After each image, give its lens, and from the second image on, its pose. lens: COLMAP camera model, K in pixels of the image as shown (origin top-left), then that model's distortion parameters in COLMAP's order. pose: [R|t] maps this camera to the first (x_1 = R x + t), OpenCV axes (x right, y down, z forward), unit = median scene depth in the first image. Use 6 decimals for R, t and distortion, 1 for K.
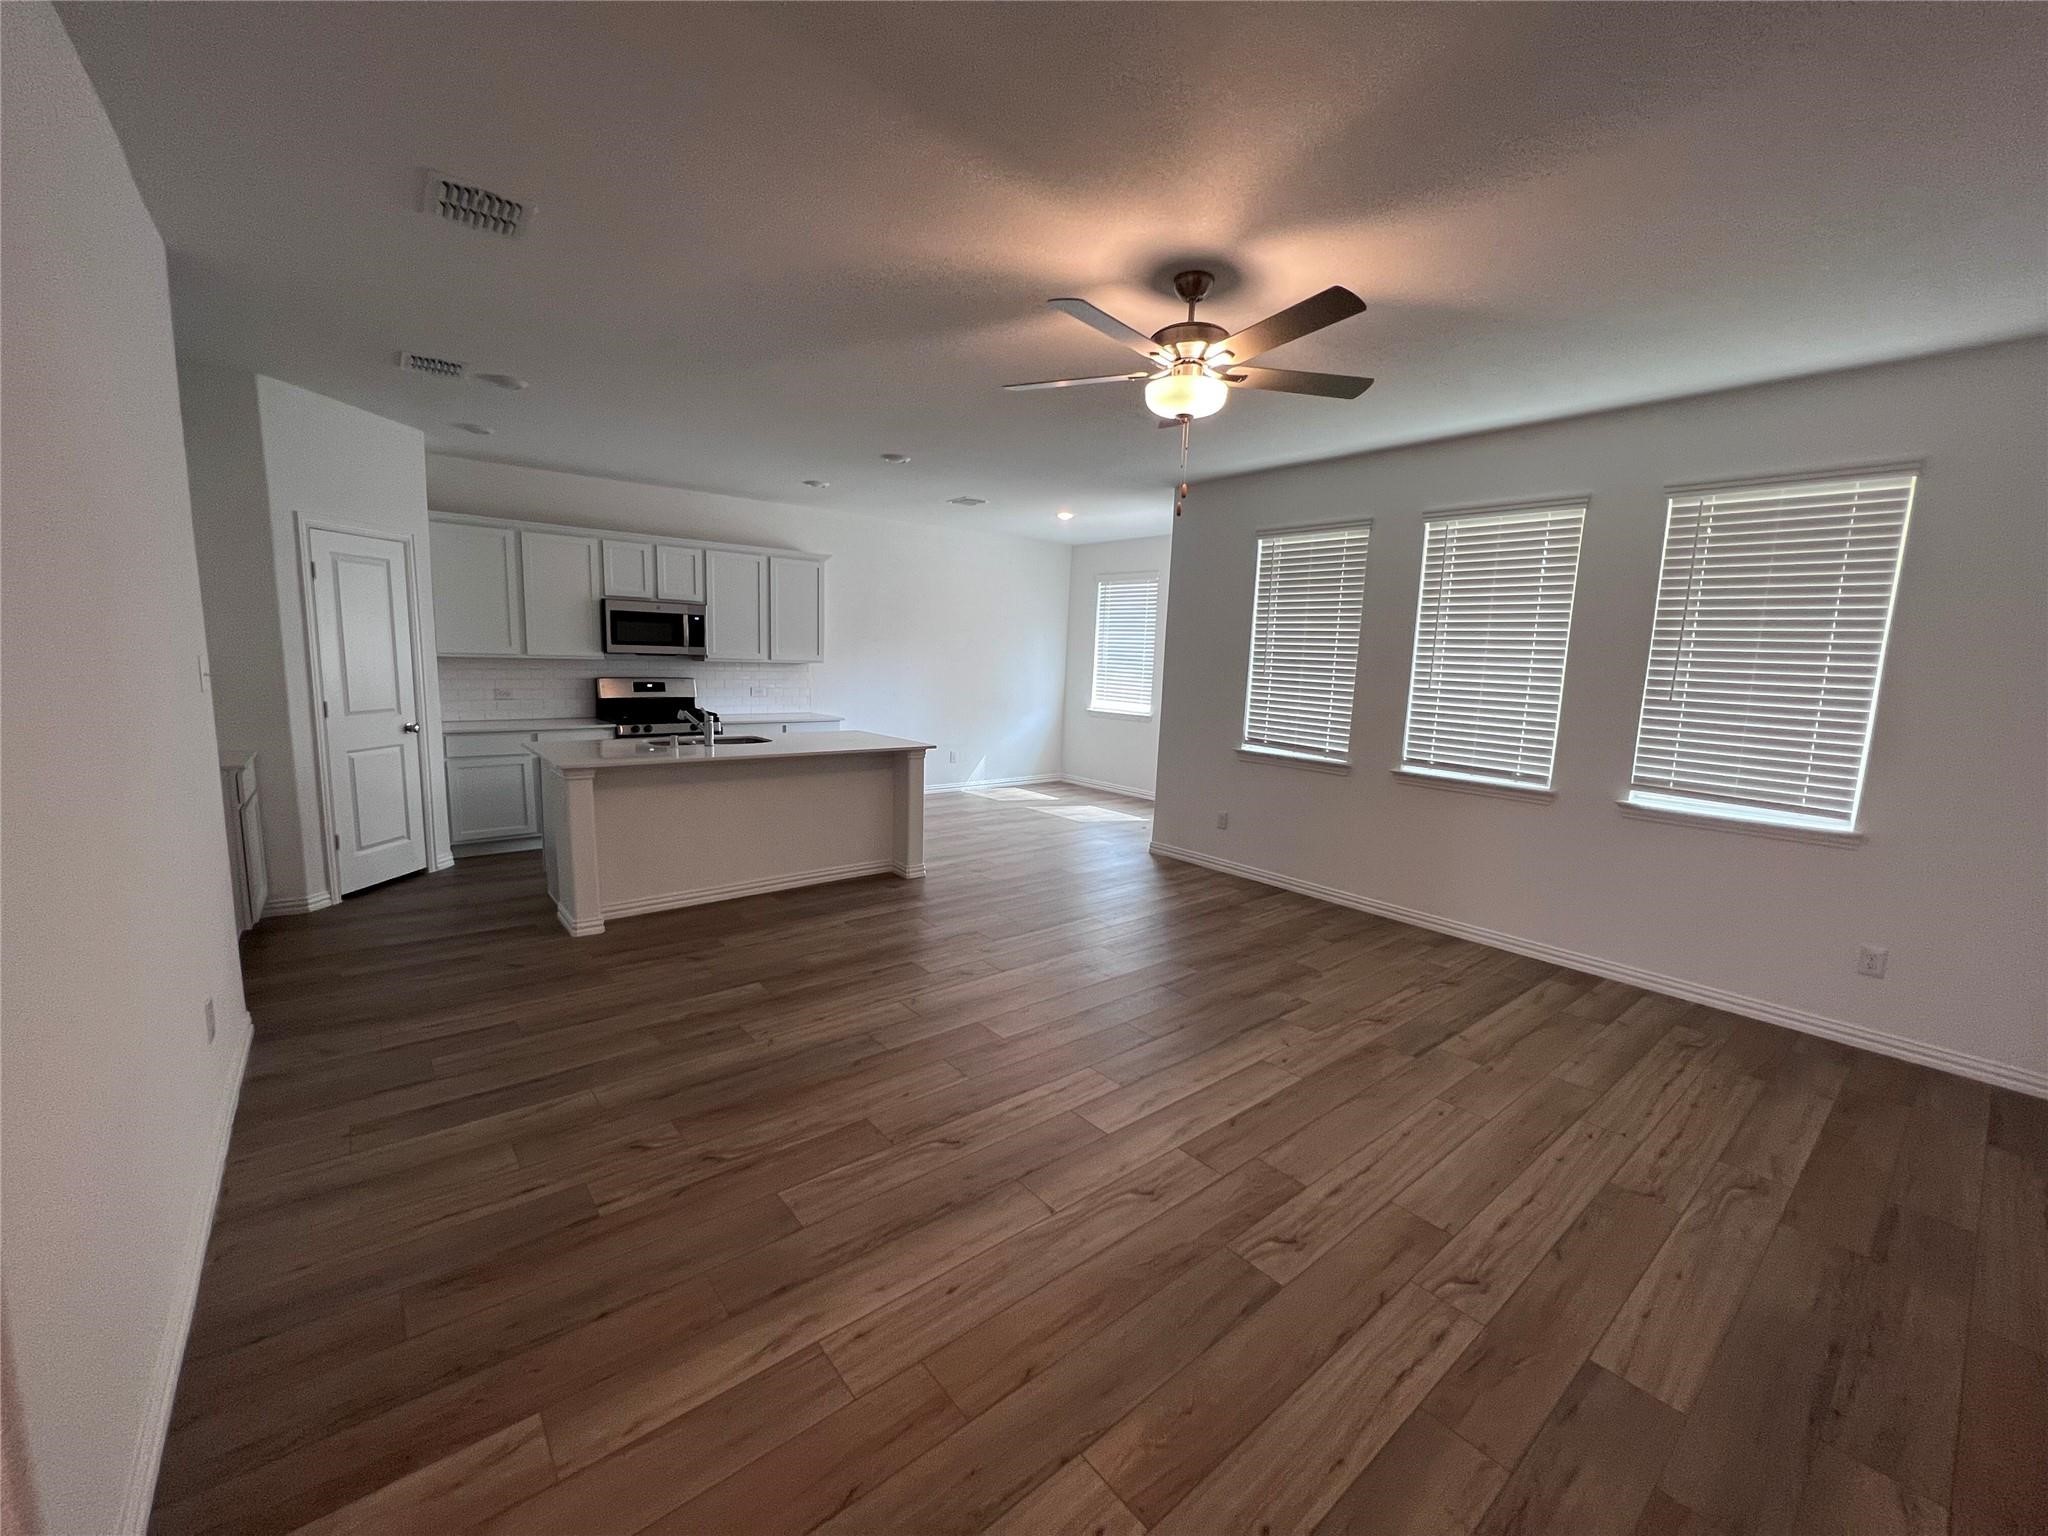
lens RADIAL K [[817.6, 0, 1022.7], [0, 817.6, 773.5], [0, 0, 1]] dist [-0.001310, -0.000155]
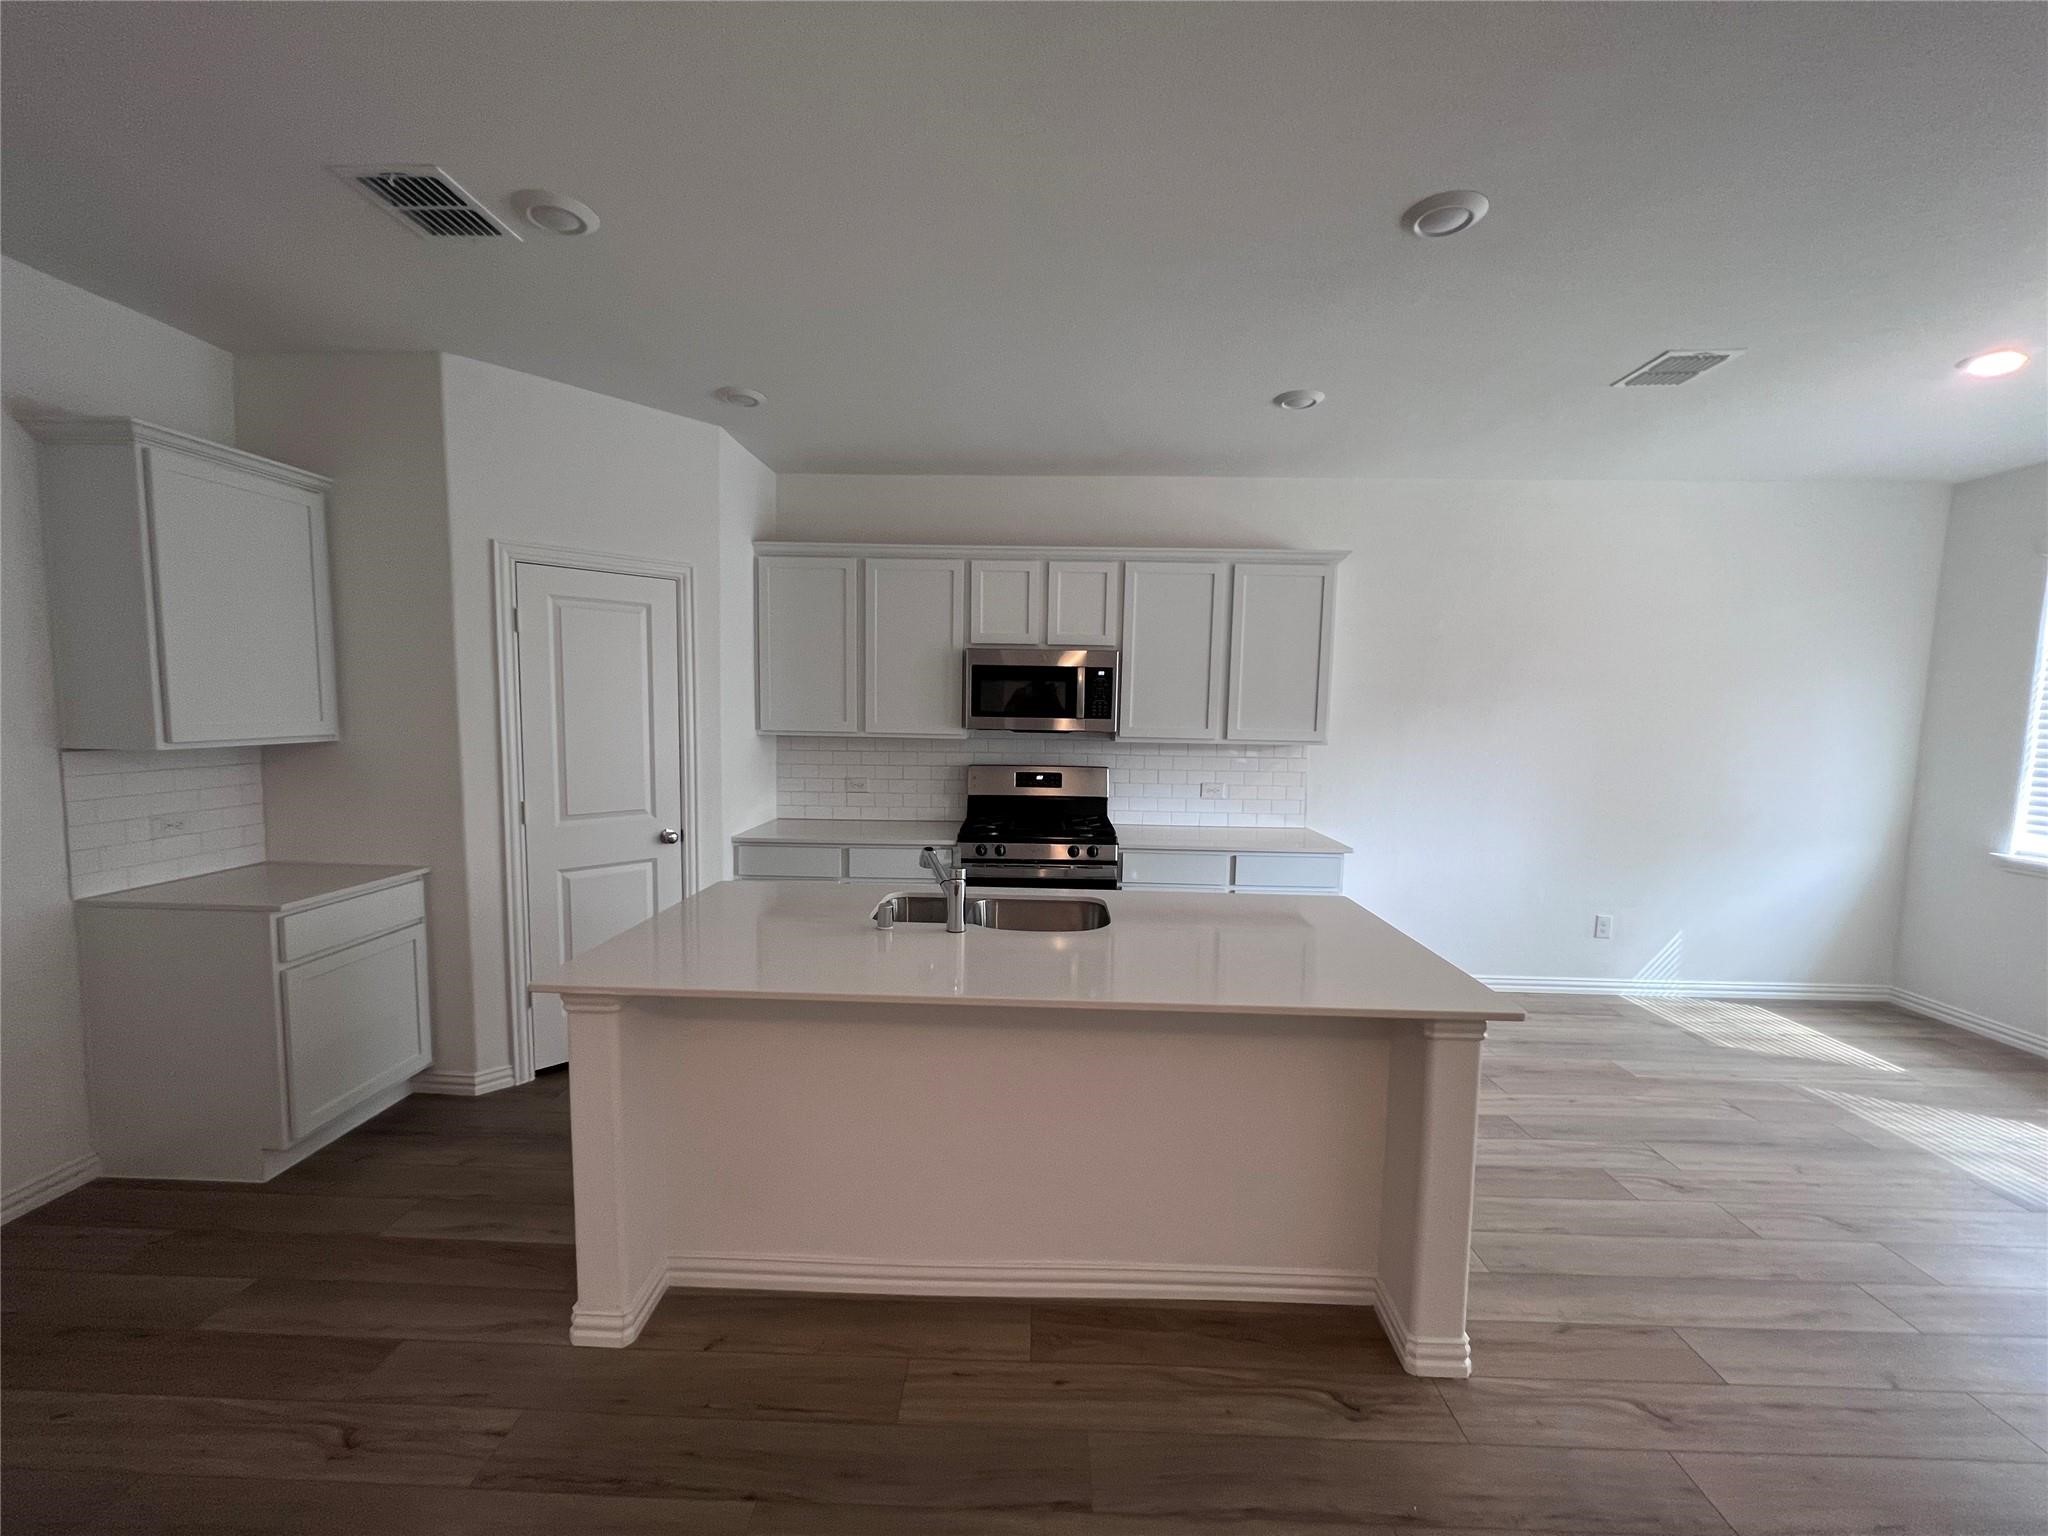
lens RADIAL K [[817.6, 0, 1022.7], [0, 817.6, 773.5], [0, 0, 1]] dist [-0.001310, -0.000155]
pose [[0.755738, 0.036270, -0.653869, -0.040830], [-0.088778, 0.994922, -0.047421, -0.084559], [0.648828, 0.093887, 0.755120, 0.532843]]
